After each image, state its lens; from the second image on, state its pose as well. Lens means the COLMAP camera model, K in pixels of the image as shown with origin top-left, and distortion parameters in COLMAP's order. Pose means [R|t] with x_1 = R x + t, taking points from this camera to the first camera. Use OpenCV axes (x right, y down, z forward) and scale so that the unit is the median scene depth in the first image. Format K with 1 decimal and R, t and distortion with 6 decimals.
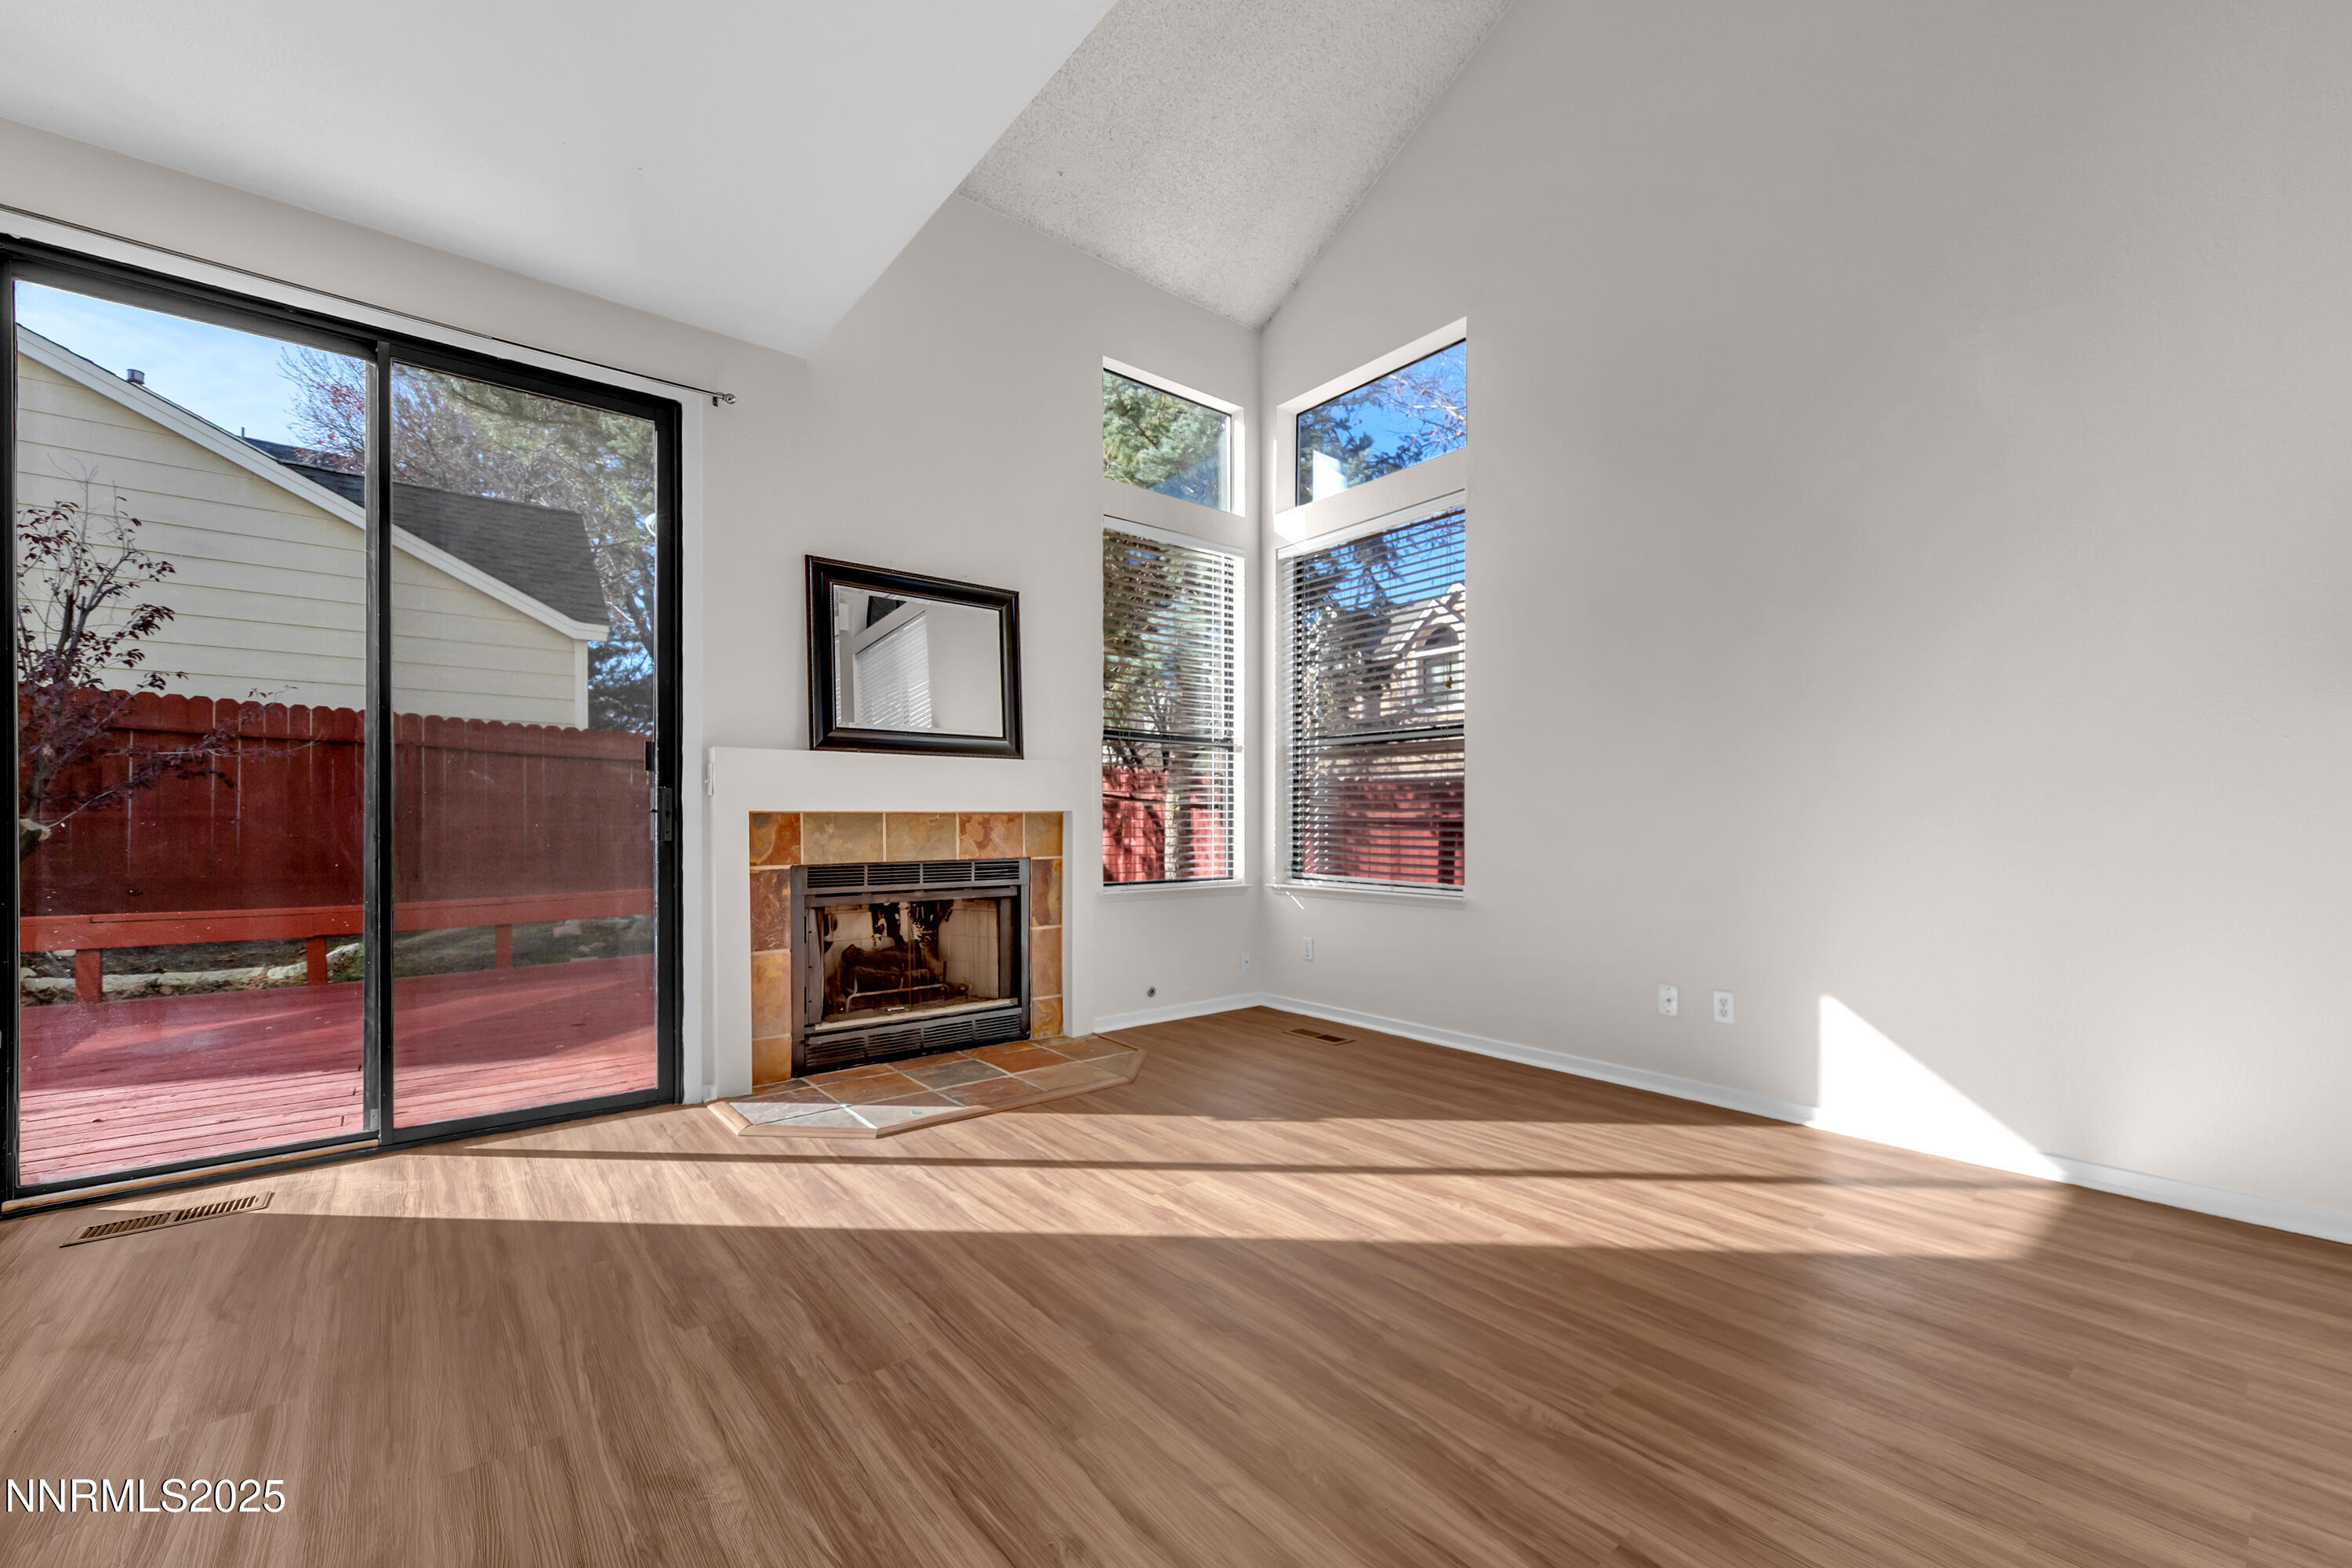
lens RADIAL K [[958.2, 0, 1231.8], [0, 958.2, 819.2], [0, 0, 1]] dist [0.006790, -0.000210]
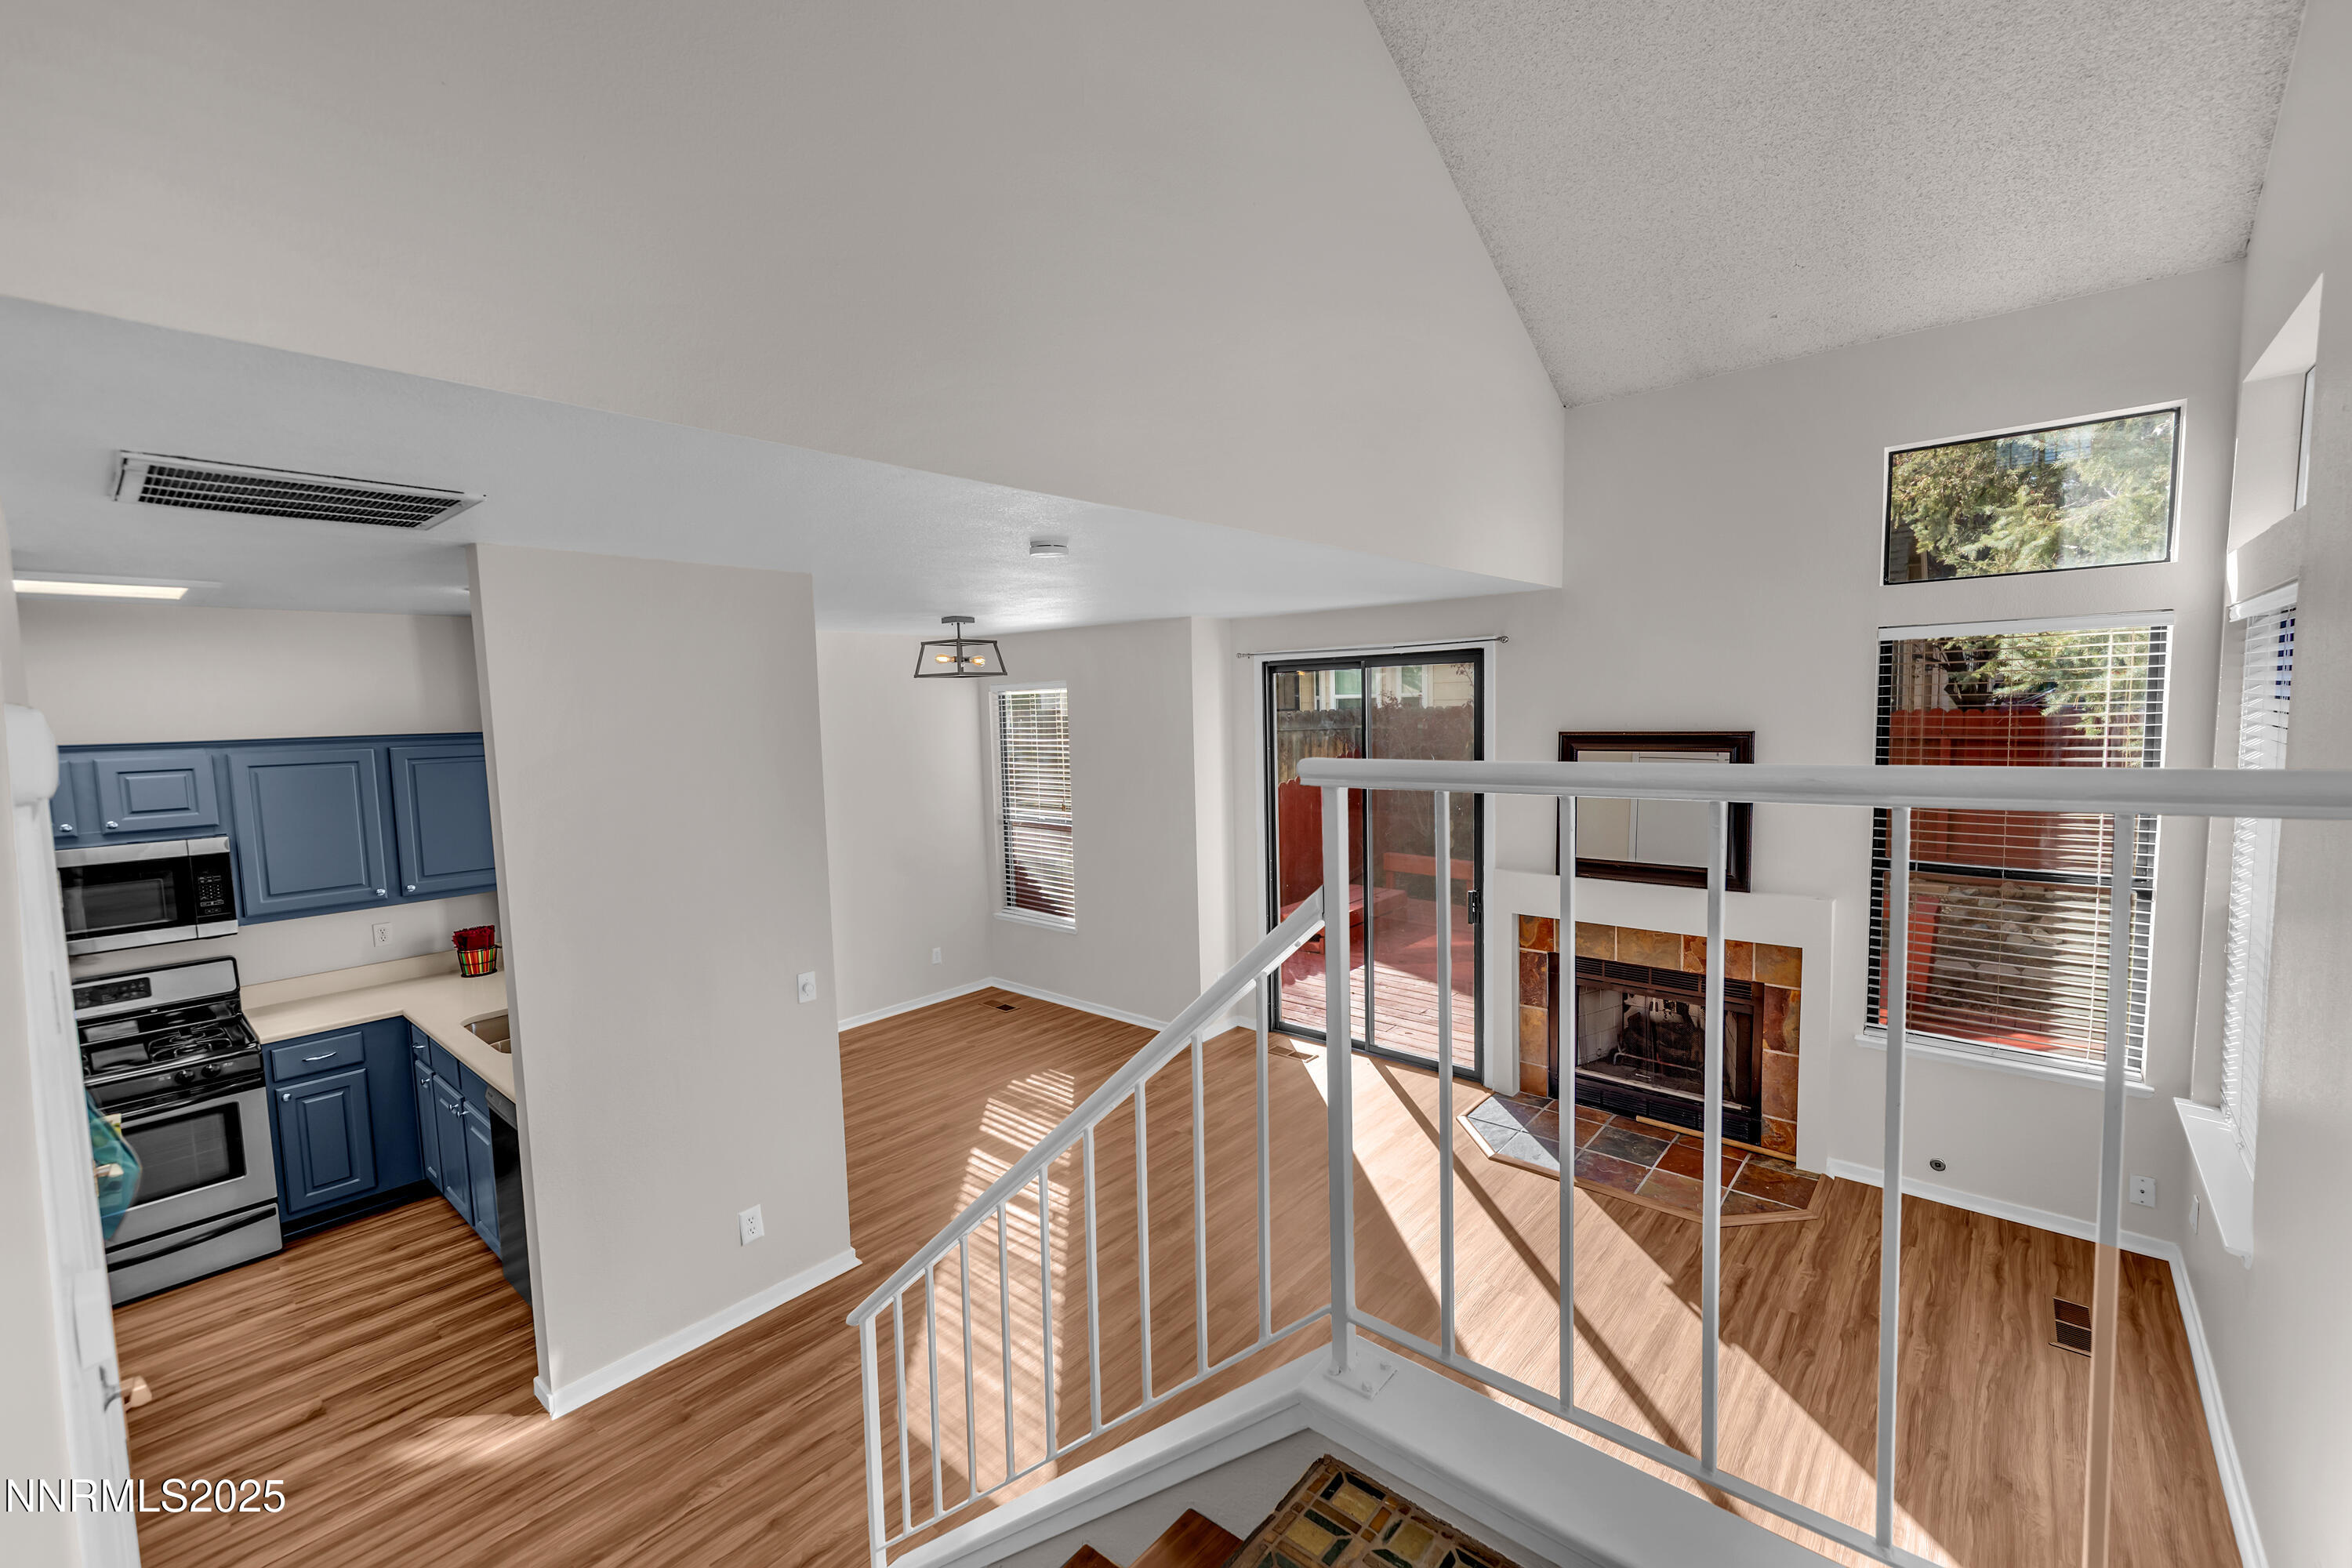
lens RADIAL K [[958.2, 0, 1183.0], [0, 958.2, 785.0], [0, 0, 1]] dist [0.006790, -0.000210]
pose [[0.149740, 0.079737, -0.985505, 1.034472], [0.026014, 0.996080, 0.084545, -0.408023], [0.988383, -0.038296, 0.147078, 0.327751]]
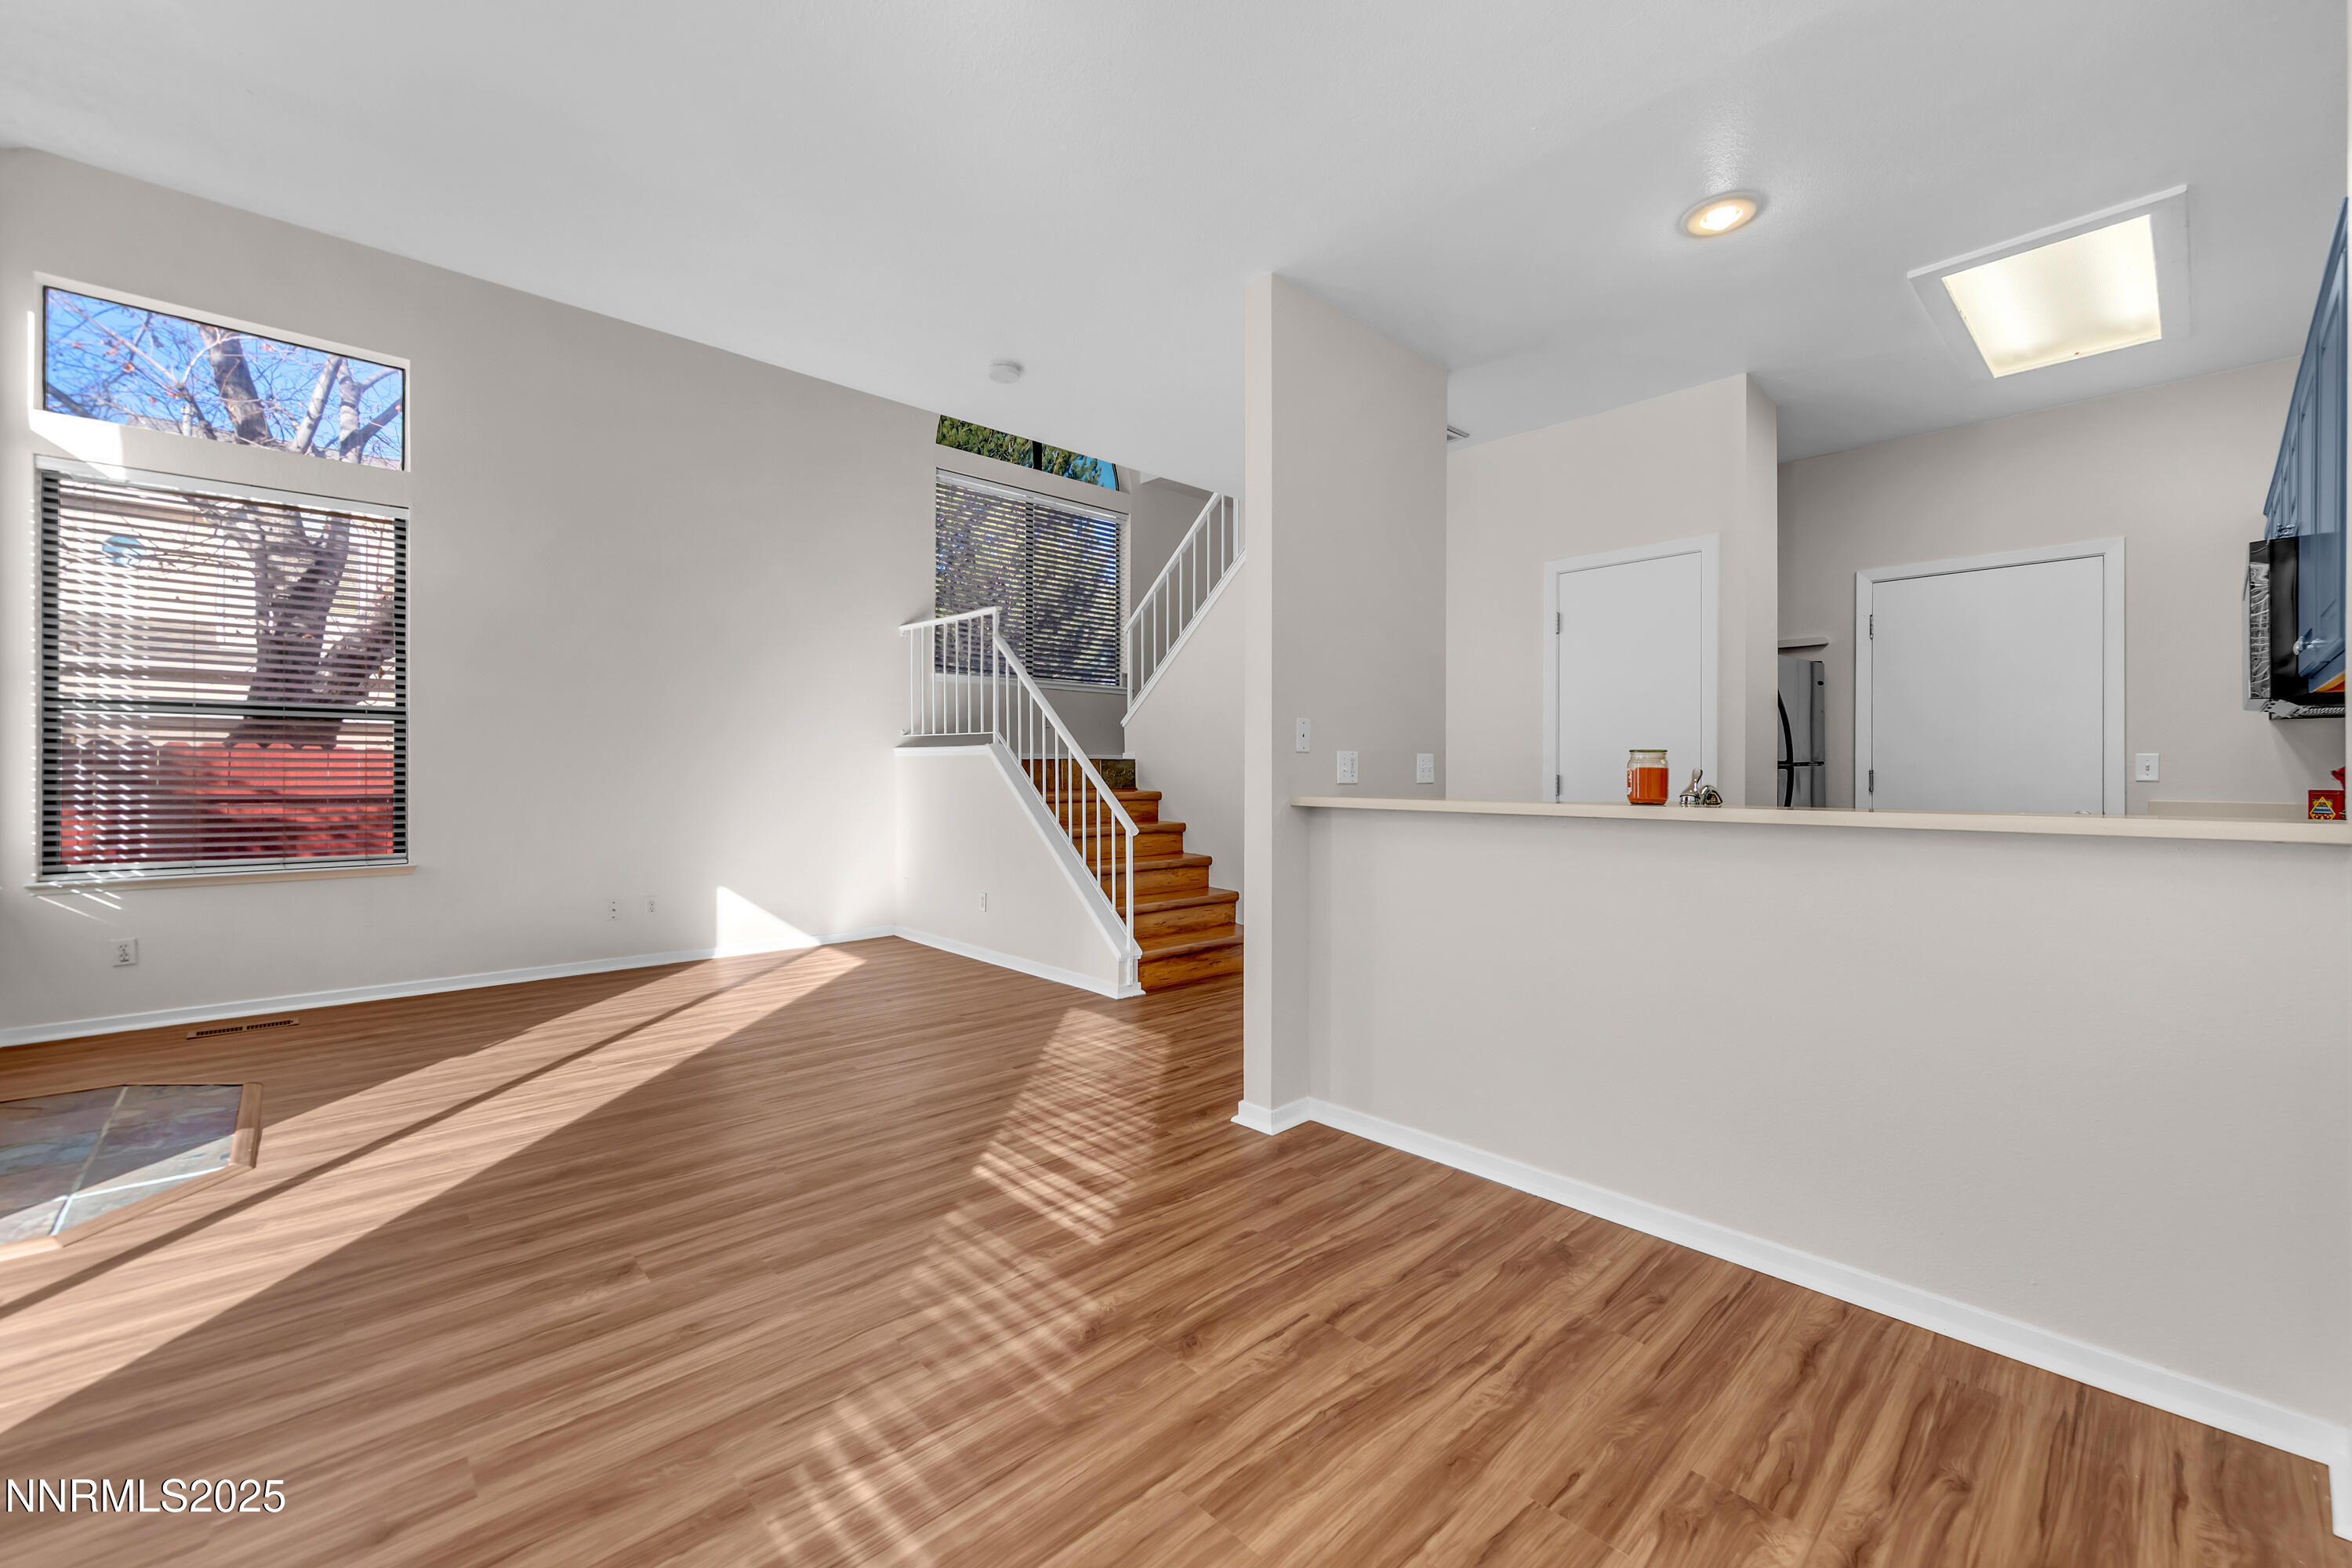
lens RADIAL K [[958.2, 0, 1157.5], [0, 958.2, 776.9], [0, 0, 1]] dist [0.006790, -0.000210]
pose [[-0.015120, -0.002640, 0.999882, -1.324080], [-0.002442, 0.999994, 0.002603, -0.041979], [-0.999883, -0.002402, -0.015127, 0.168504]]
